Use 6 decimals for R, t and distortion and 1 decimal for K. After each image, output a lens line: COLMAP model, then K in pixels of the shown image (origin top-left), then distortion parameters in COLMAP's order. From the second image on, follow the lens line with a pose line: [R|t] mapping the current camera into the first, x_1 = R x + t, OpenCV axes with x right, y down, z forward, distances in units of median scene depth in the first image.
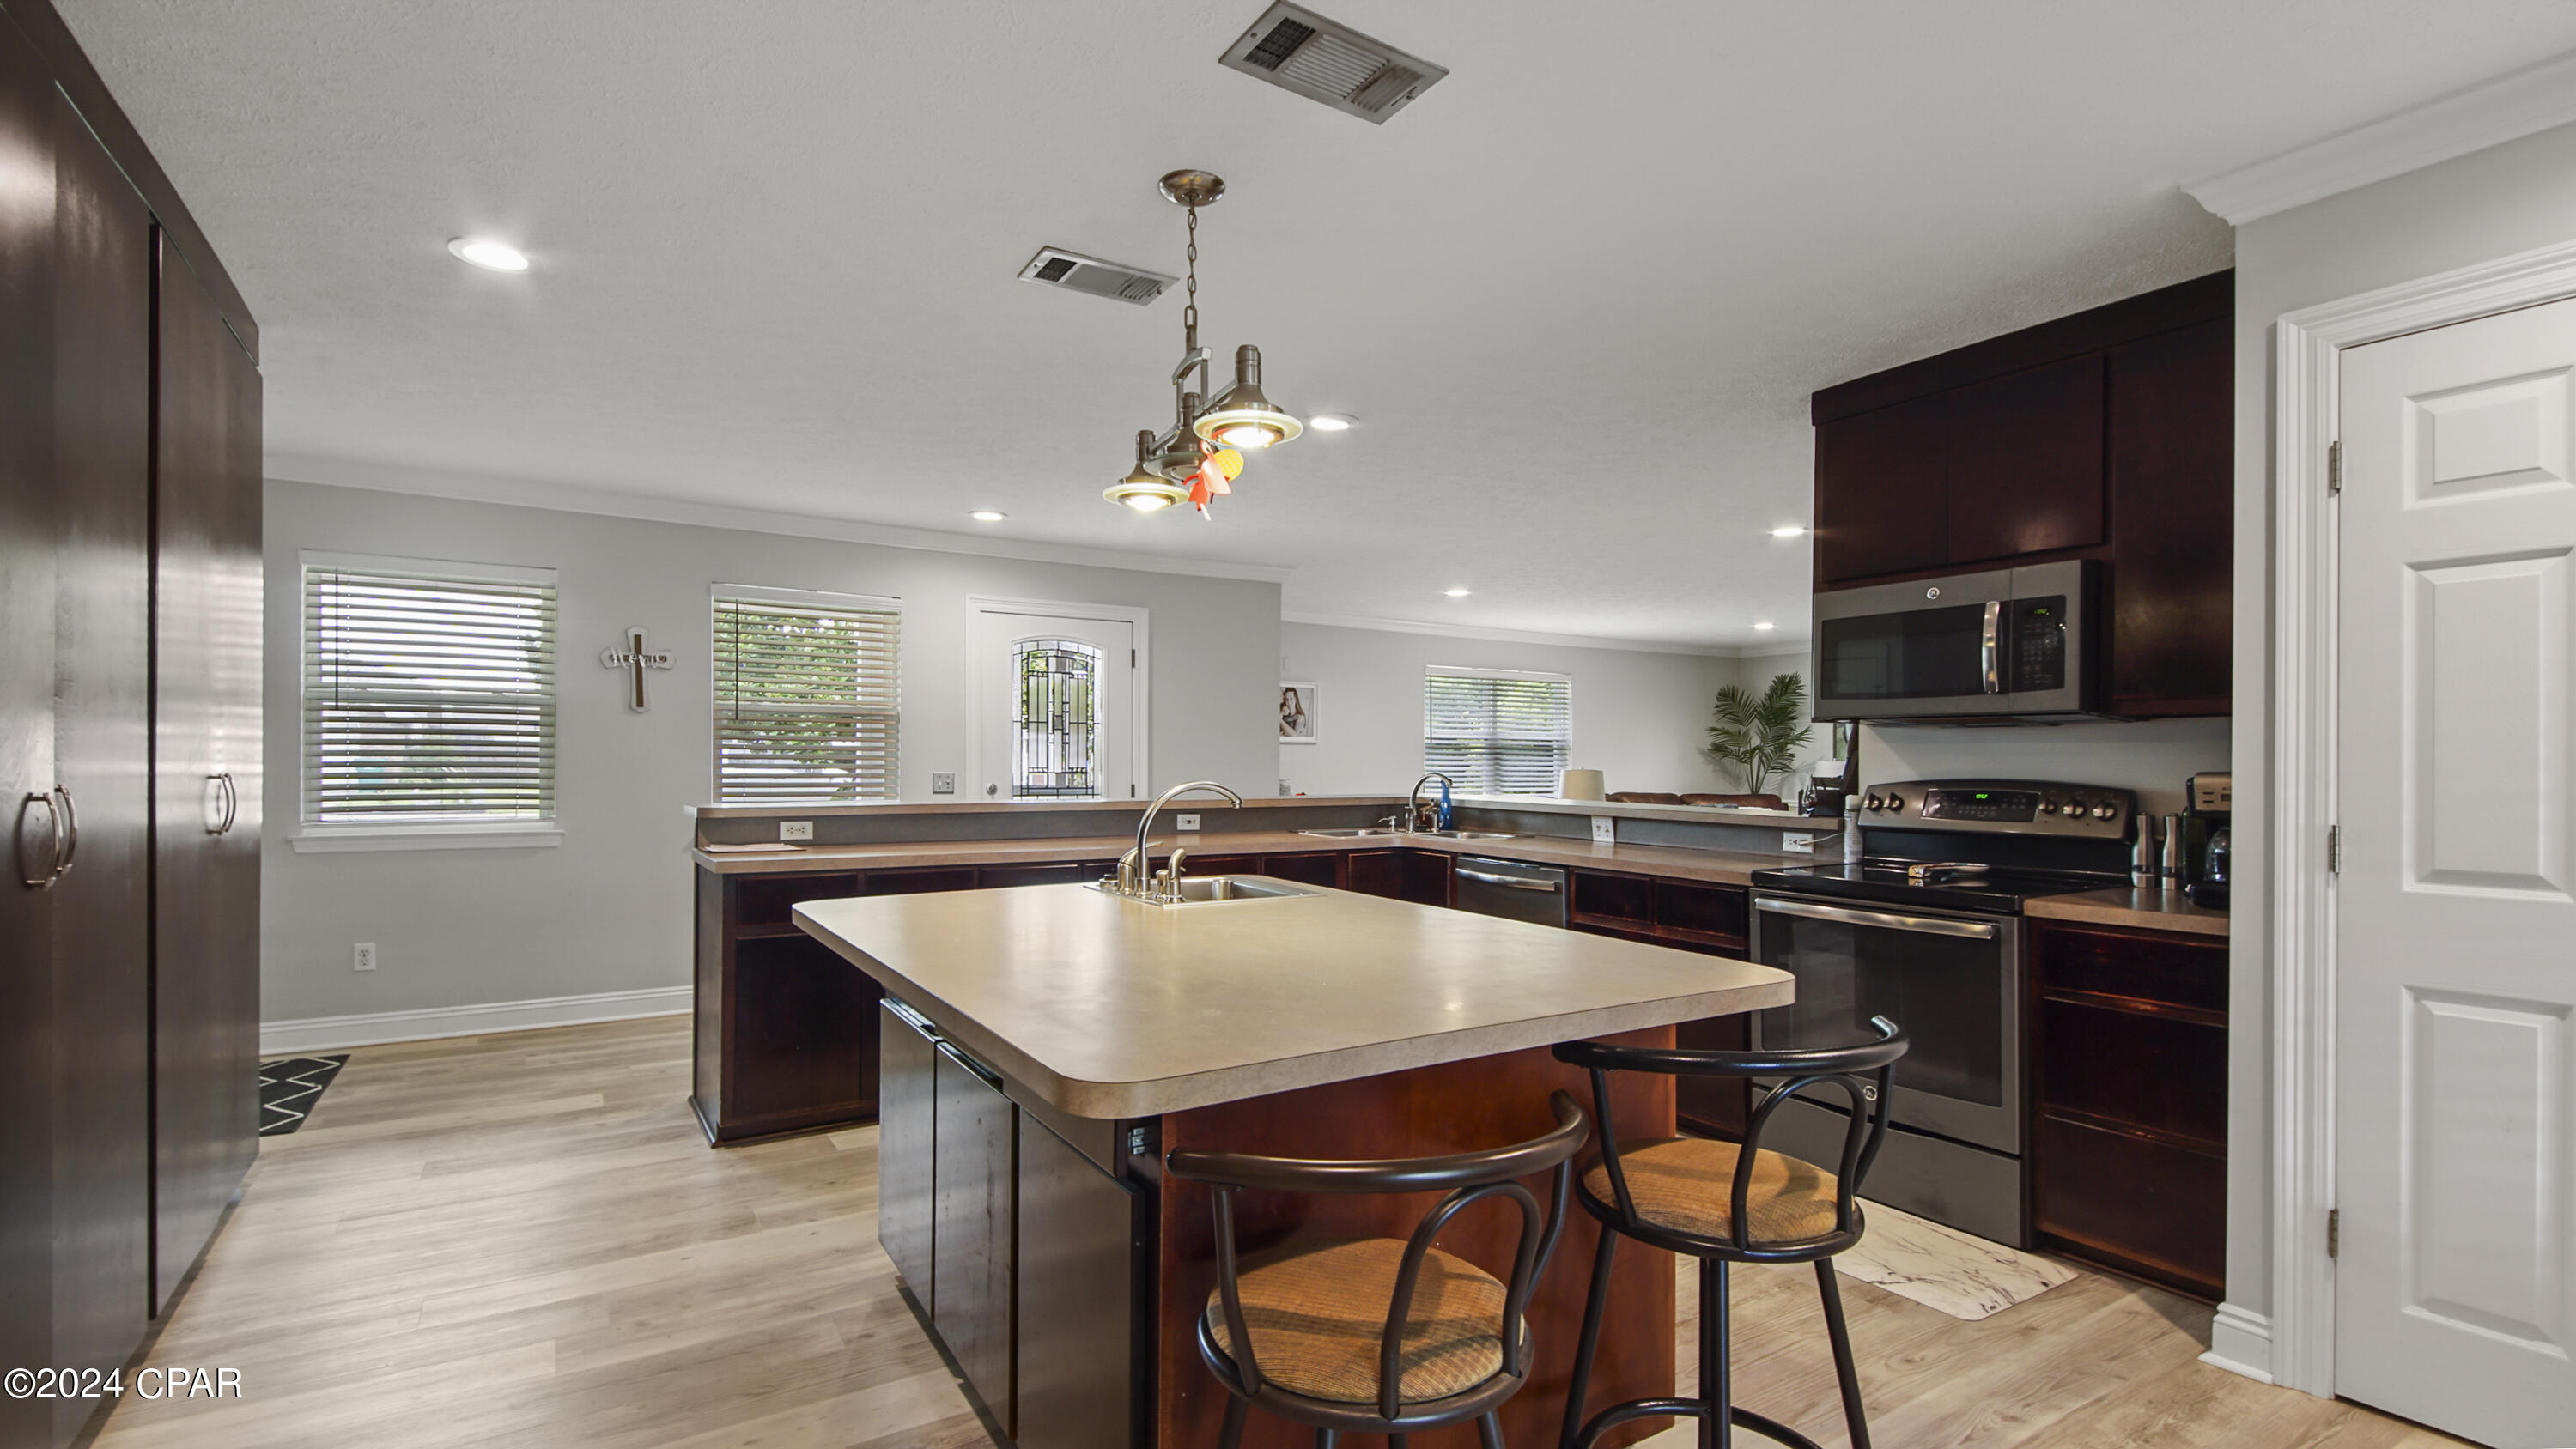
lens RADIAL K [[1165.1, 0, 1275.3], [0, 1165.1, 753.8], [0, 0, 1]] dist [0.040326, -0.025136]
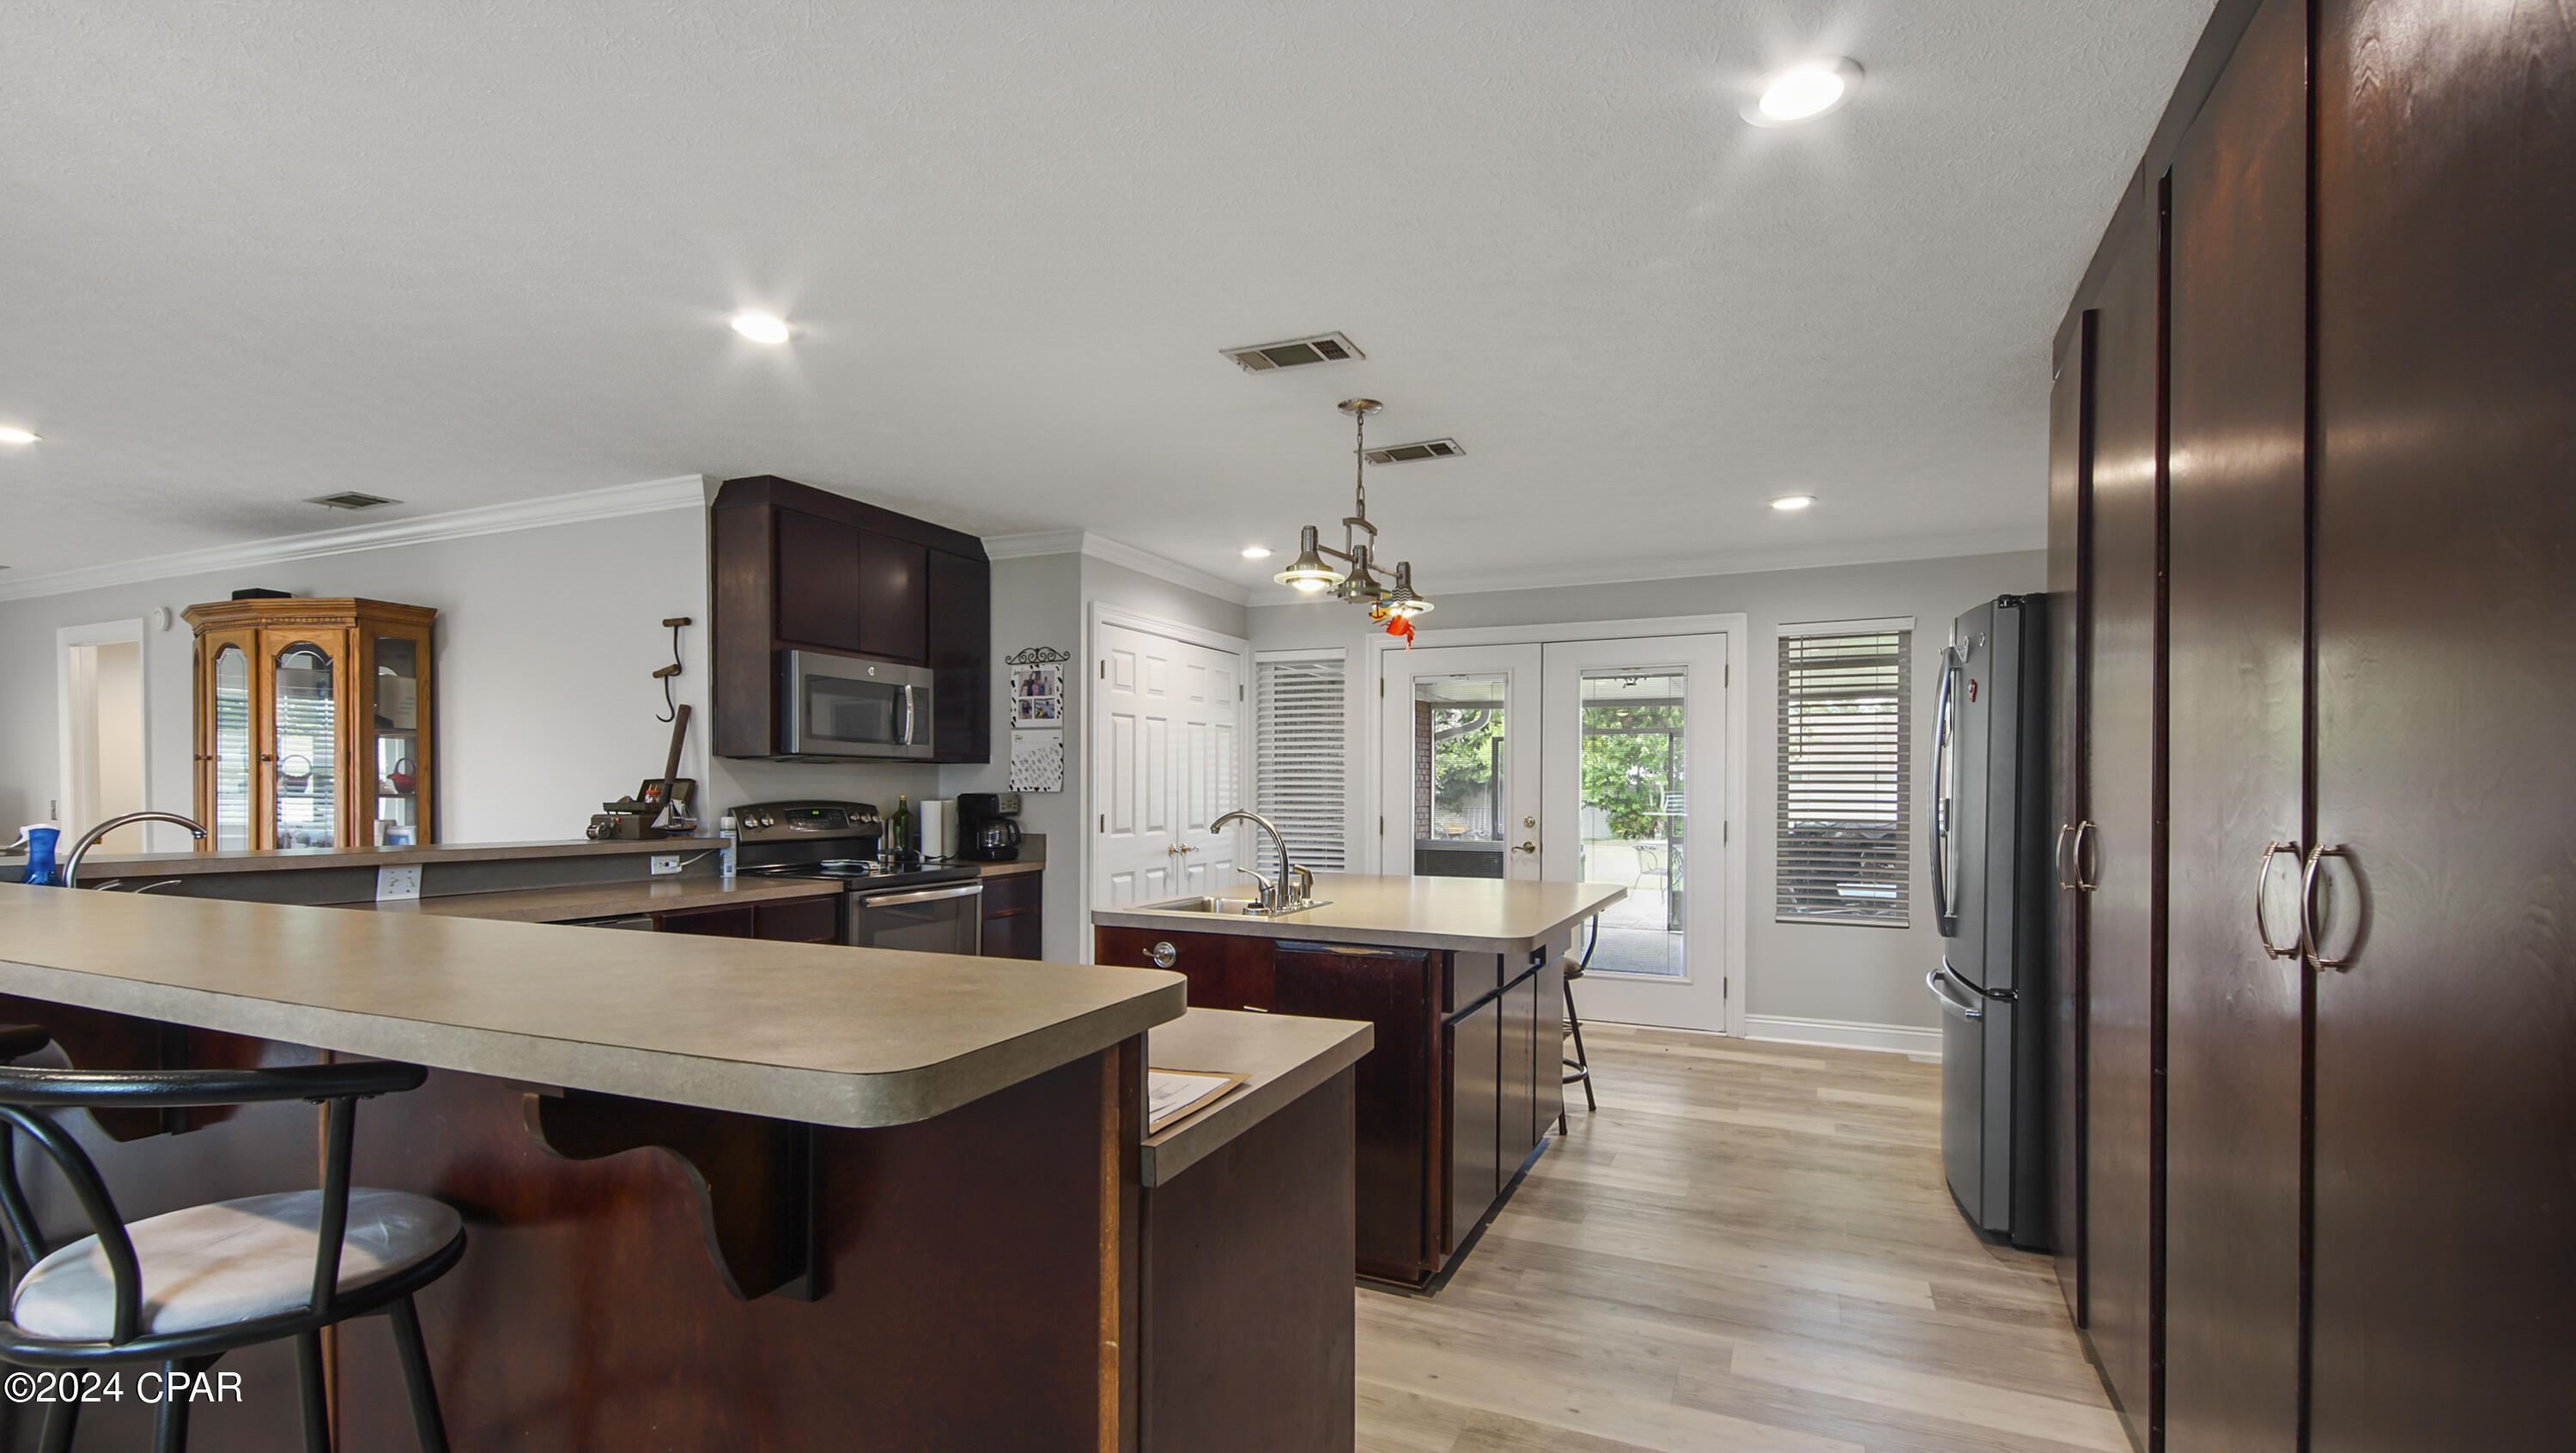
lens RADIAL K [[1134.2, 0, 1276.2], [0, 1134.2, 800.4], [0, 0, 1]] dist [0.041220, -0.029588]
pose [[-0.550212, -0.018959, 0.834810, -0.535586], [-0.012787, 0.999816, 0.014278, -0.002994], [-0.834927, -0.002819, -0.550353, 0.827971]]
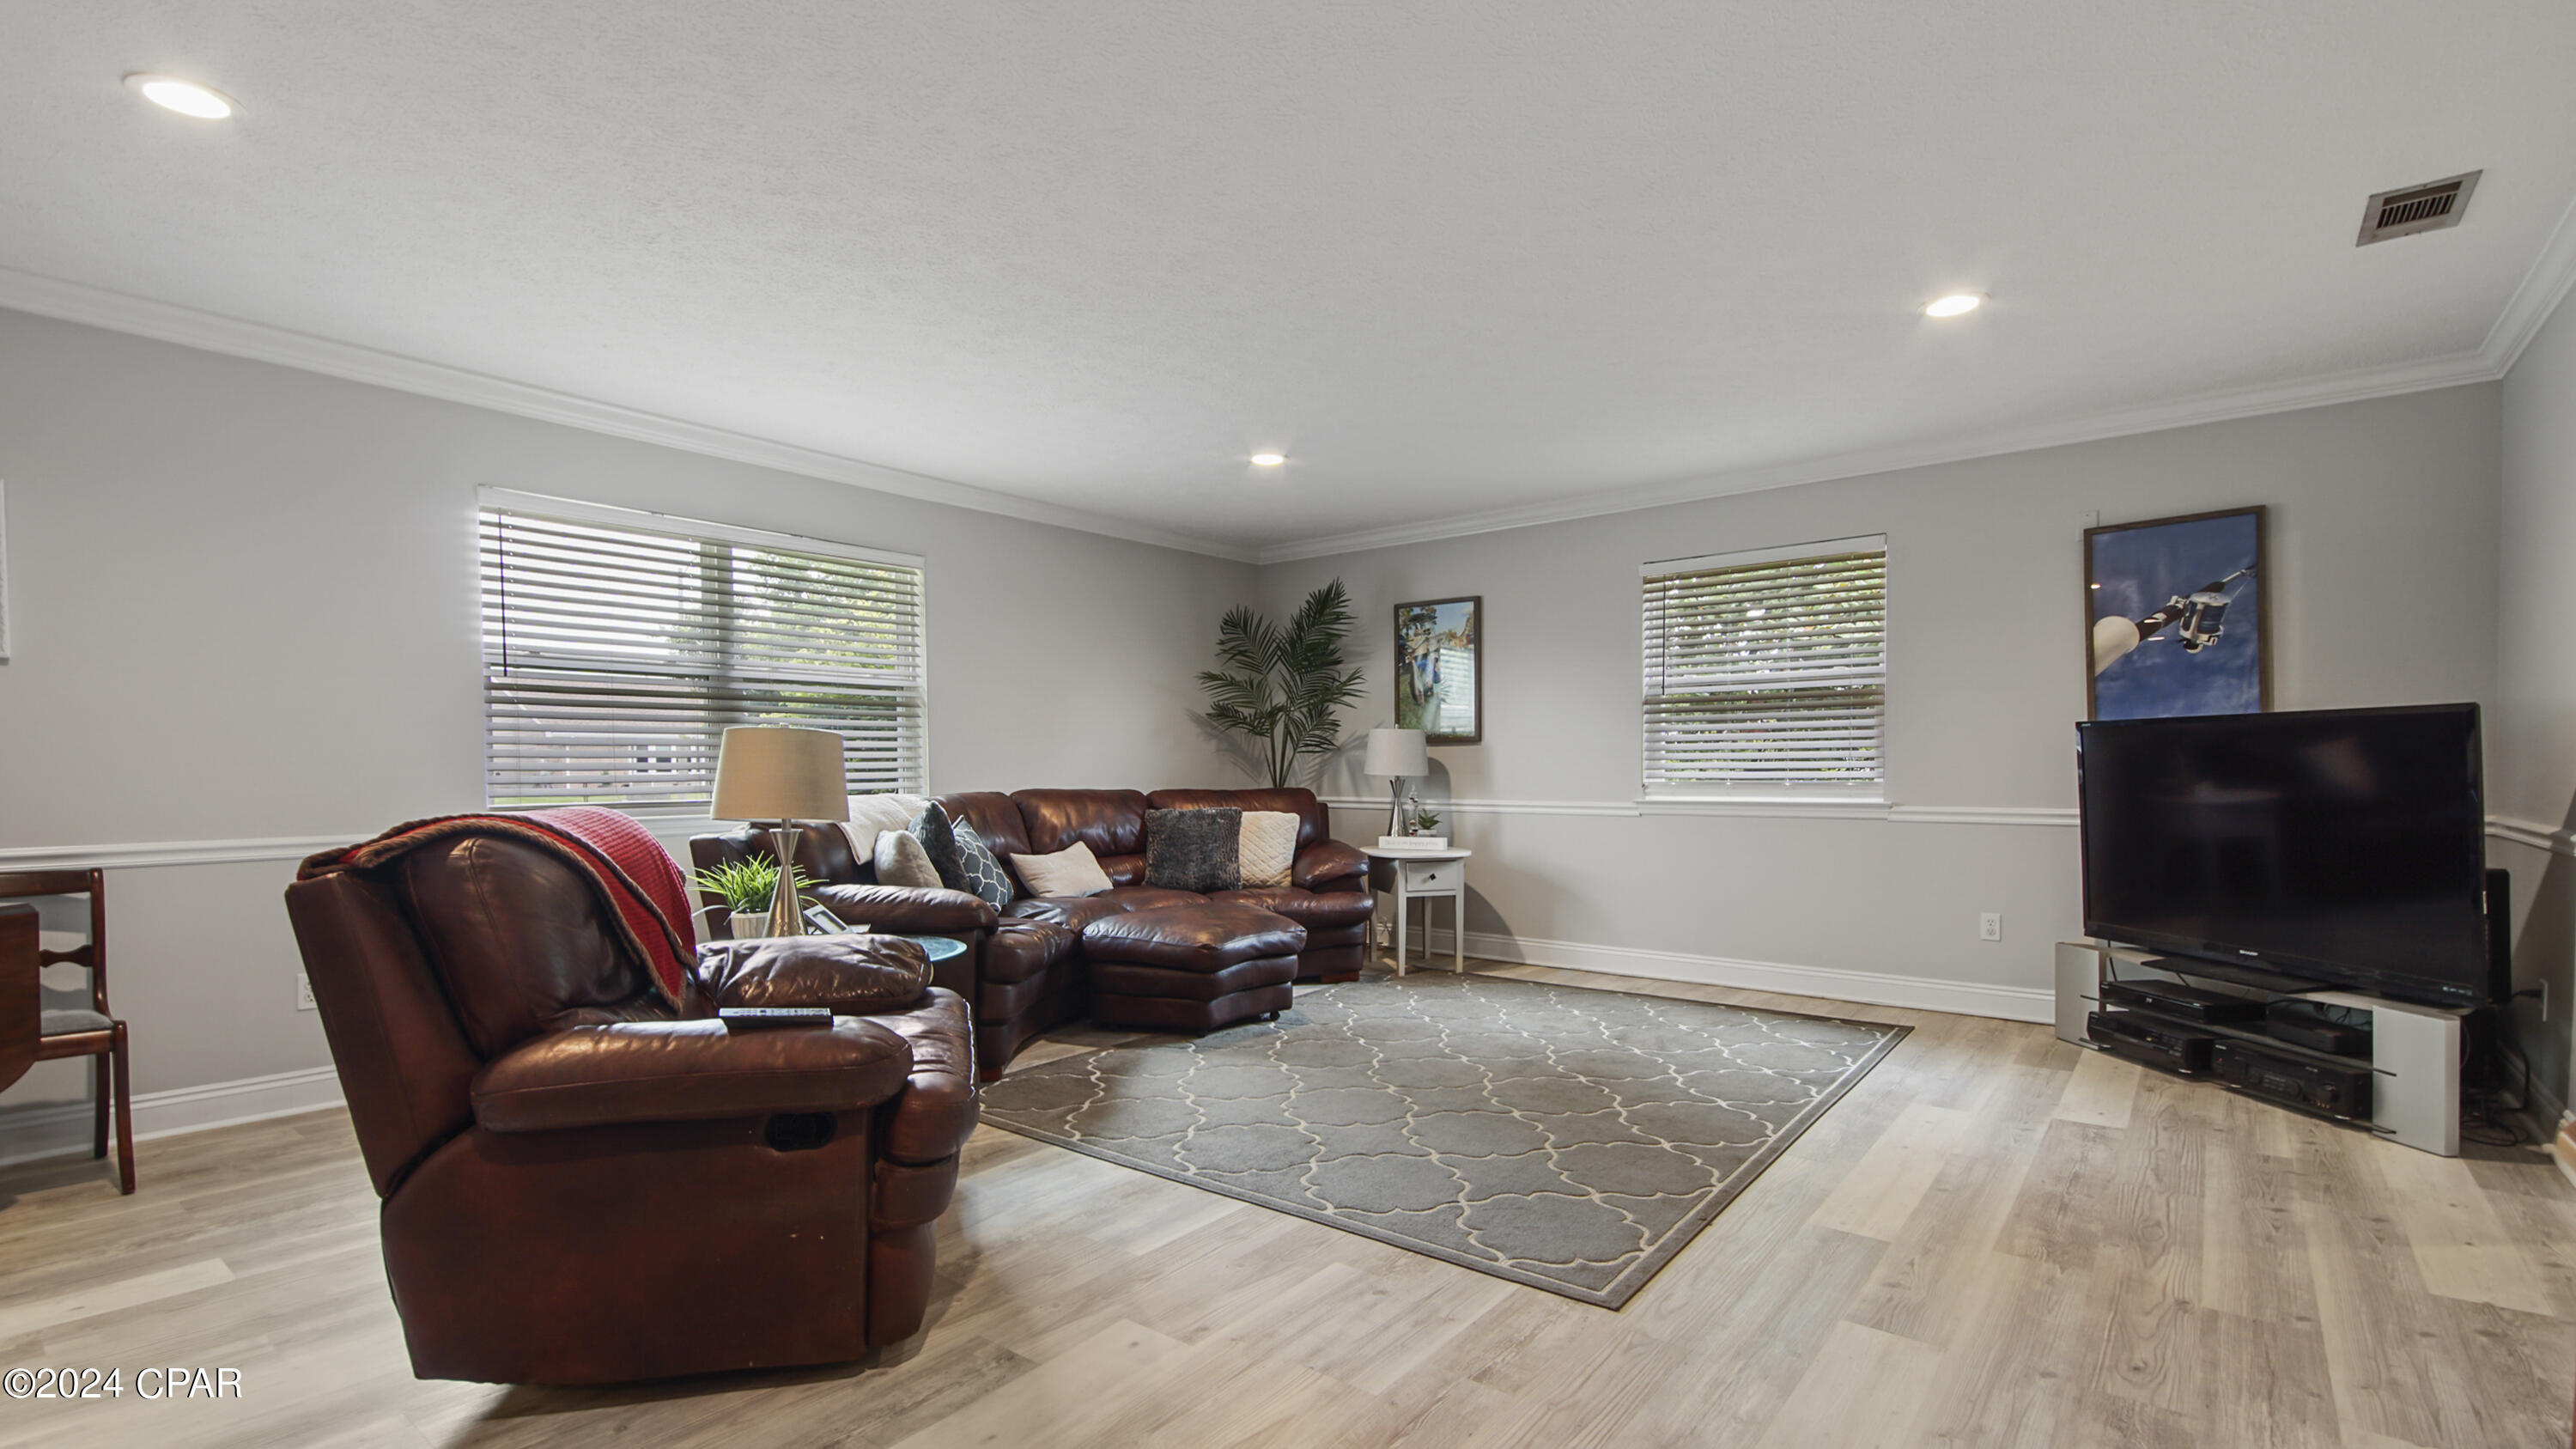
lens RADIAL K [[1134.3, 0, 1276.2], [0, 1134.3, 798.5], [0, 0, 1]] dist [0.041220, -0.029588]
pose [[0.946236, -0.022847, 0.322670, 0.467164], [0.010801, 0.999178, 0.039073, 0.036854], [-0.323298, -0.033487, 0.945705, 0.955543]]
